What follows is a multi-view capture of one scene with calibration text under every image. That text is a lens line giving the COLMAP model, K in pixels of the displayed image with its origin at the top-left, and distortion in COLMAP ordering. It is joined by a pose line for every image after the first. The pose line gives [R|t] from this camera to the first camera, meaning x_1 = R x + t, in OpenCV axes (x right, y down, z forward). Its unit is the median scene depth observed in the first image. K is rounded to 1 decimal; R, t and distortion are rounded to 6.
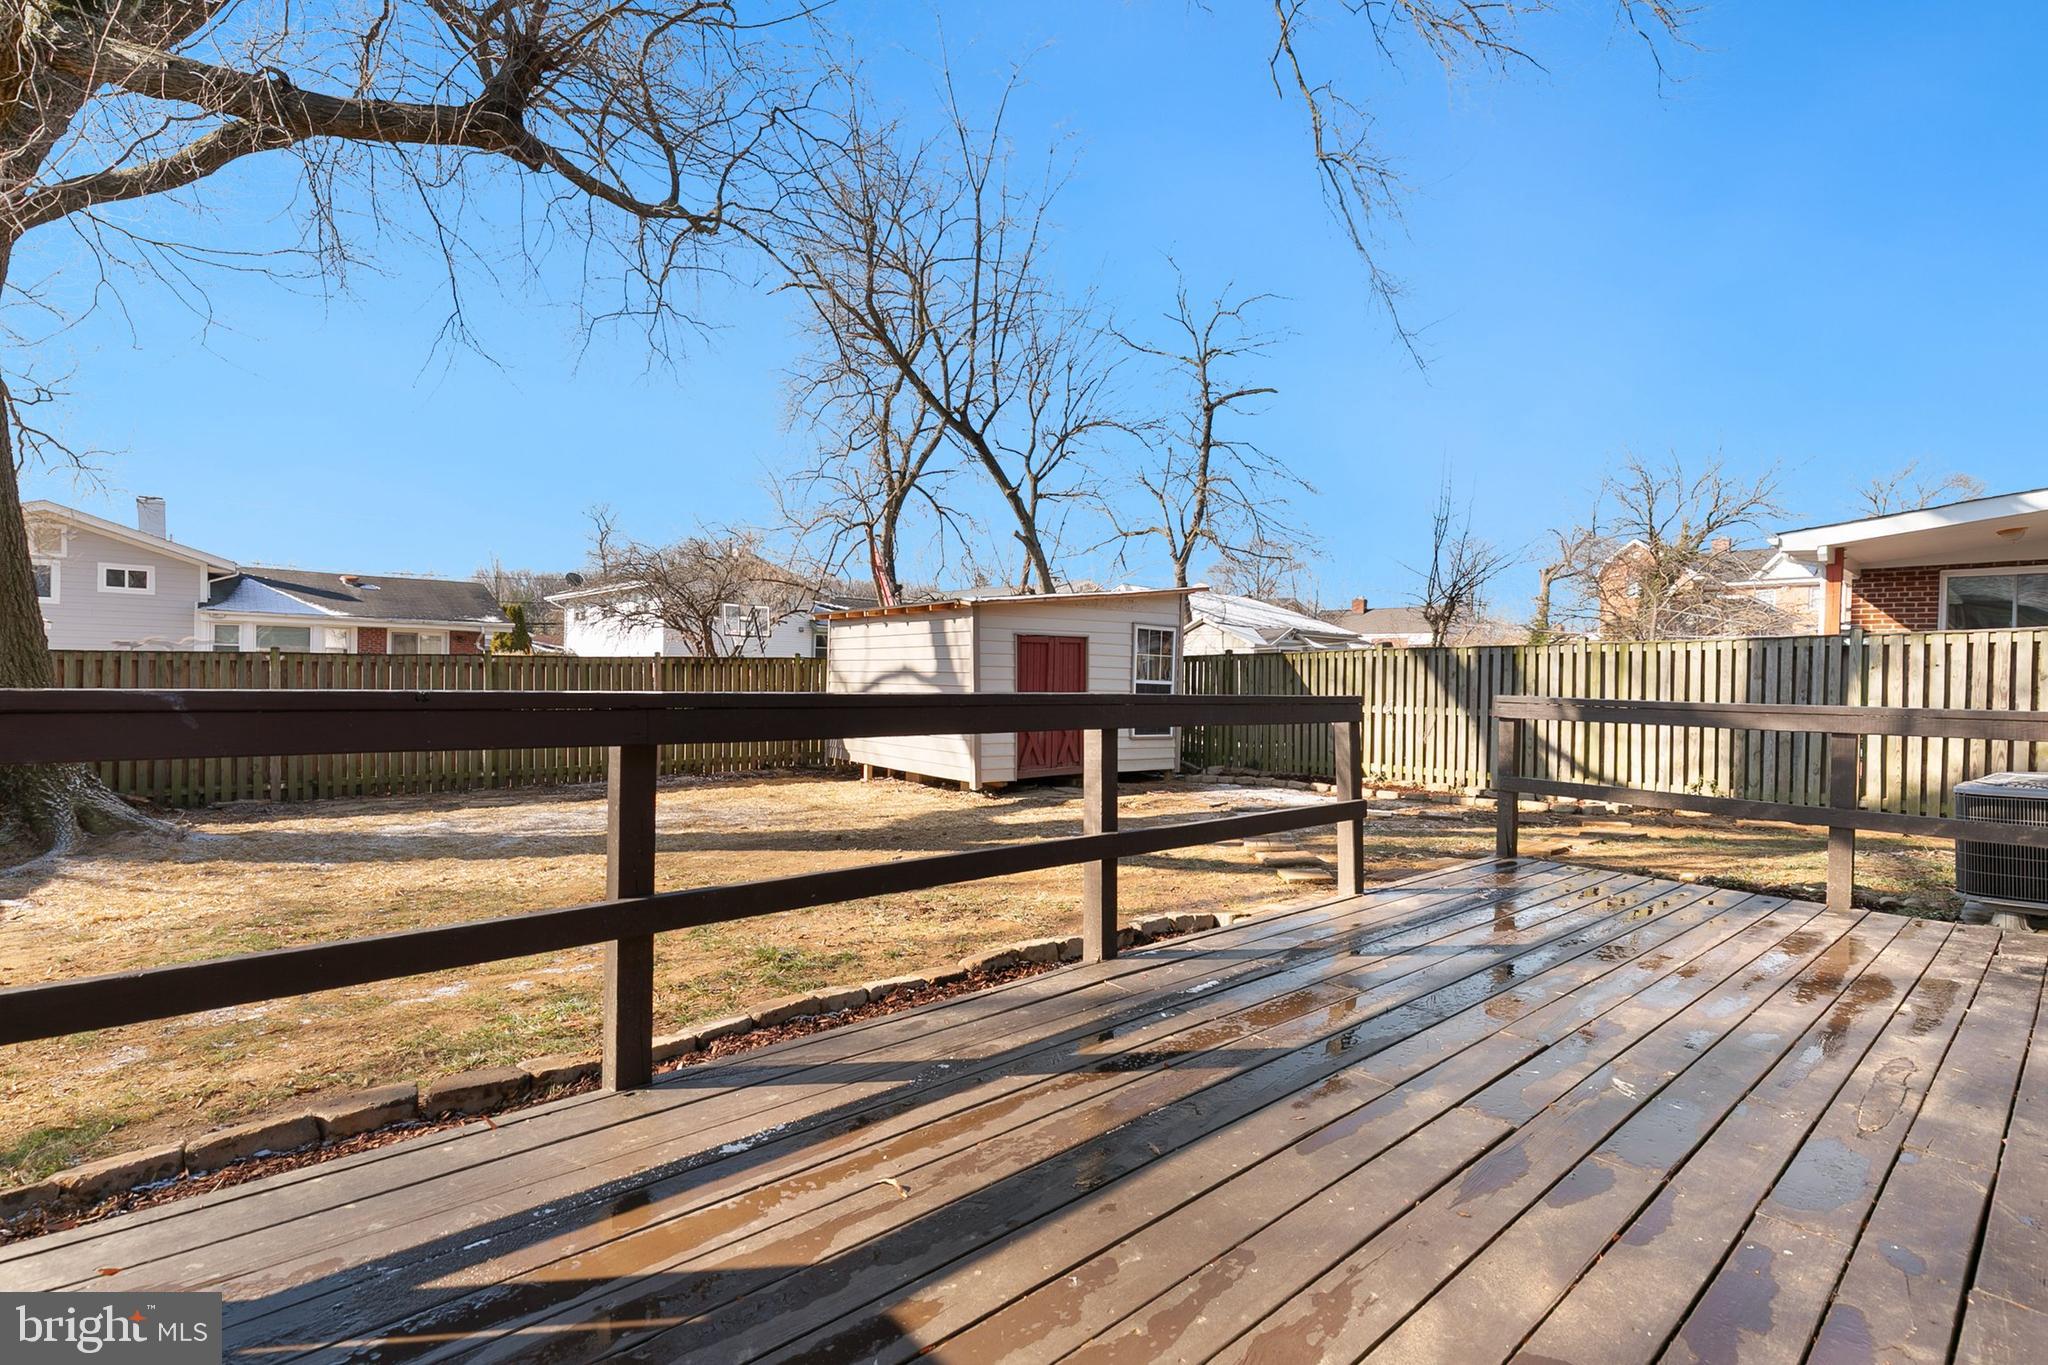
lens RADIAL K [[926.7, 0, 1019.6], [0, 926.7, 688.9], [0, 0, 1]] dist [0.006965, -0.001367]
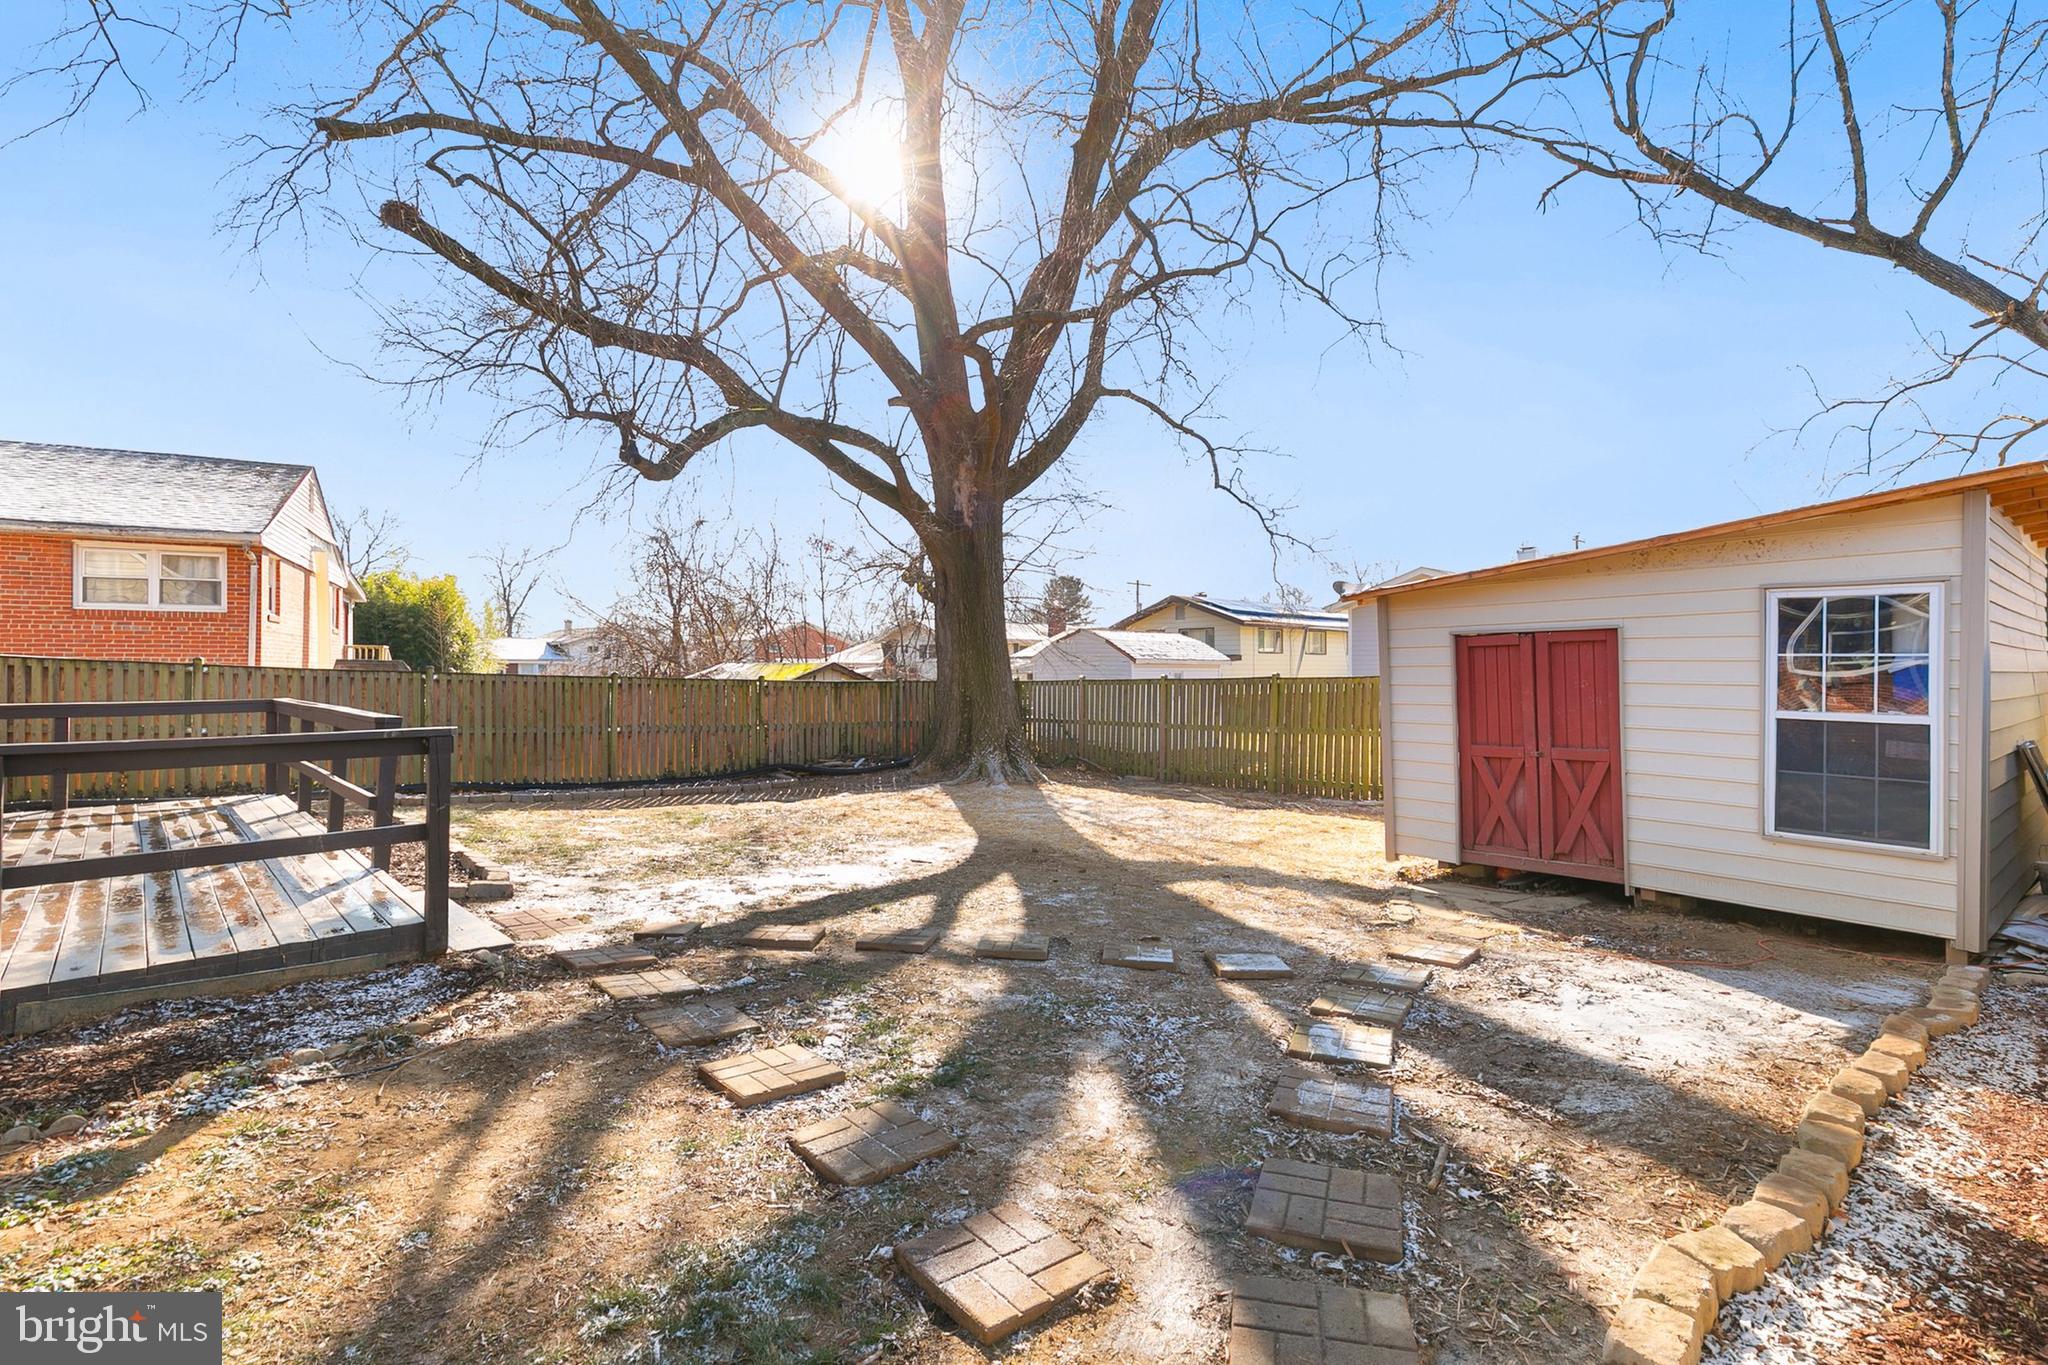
lens RADIAL K [[926.7, 0, 1018.7], [0, 926.7, 671.0], [0, 0, 1]] dist [0.006965, -0.001367]
pose [[0.057638, -0.022331, -0.998088, 0.586699], [-0.014445, 0.999626, -0.023200, -0.013386], [0.998233, 0.015755, 0.057293, 0.622504]]
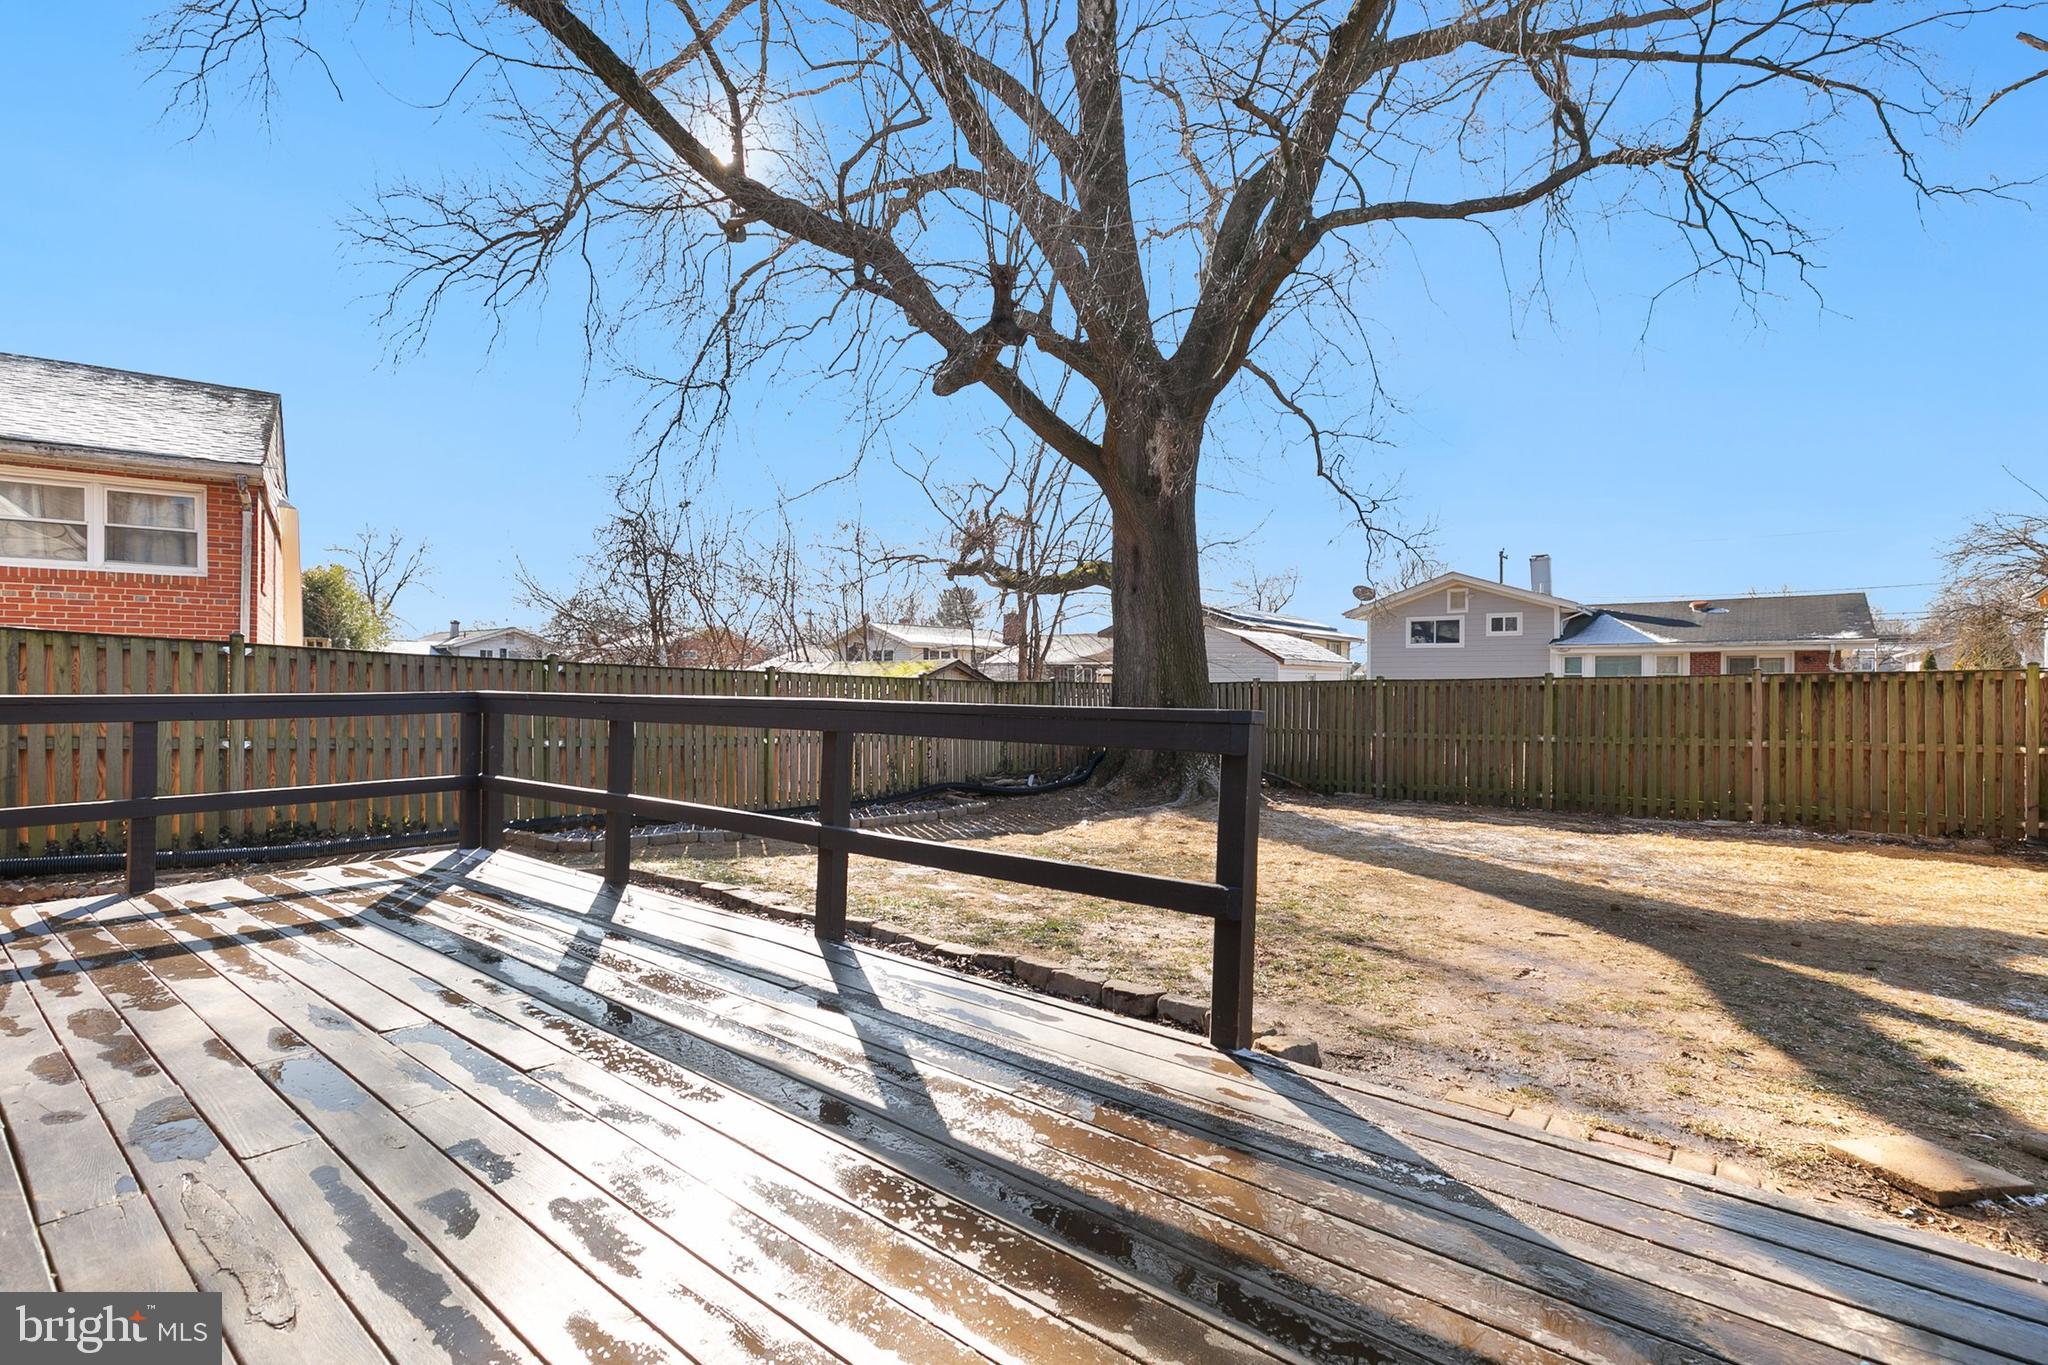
lens RADIAL K [[926.7, 0, 1032.4], [0, 926.7, 691.1], [0, 0, 1]] dist [0.006965, -0.001367]
pose [[0.188986, -0.010924, -0.981919, 0.310377], [-0.015947, 0.999772, -0.014192, 0.001471], [0.981850, 0.018341, 0.188769, 0.258761]]
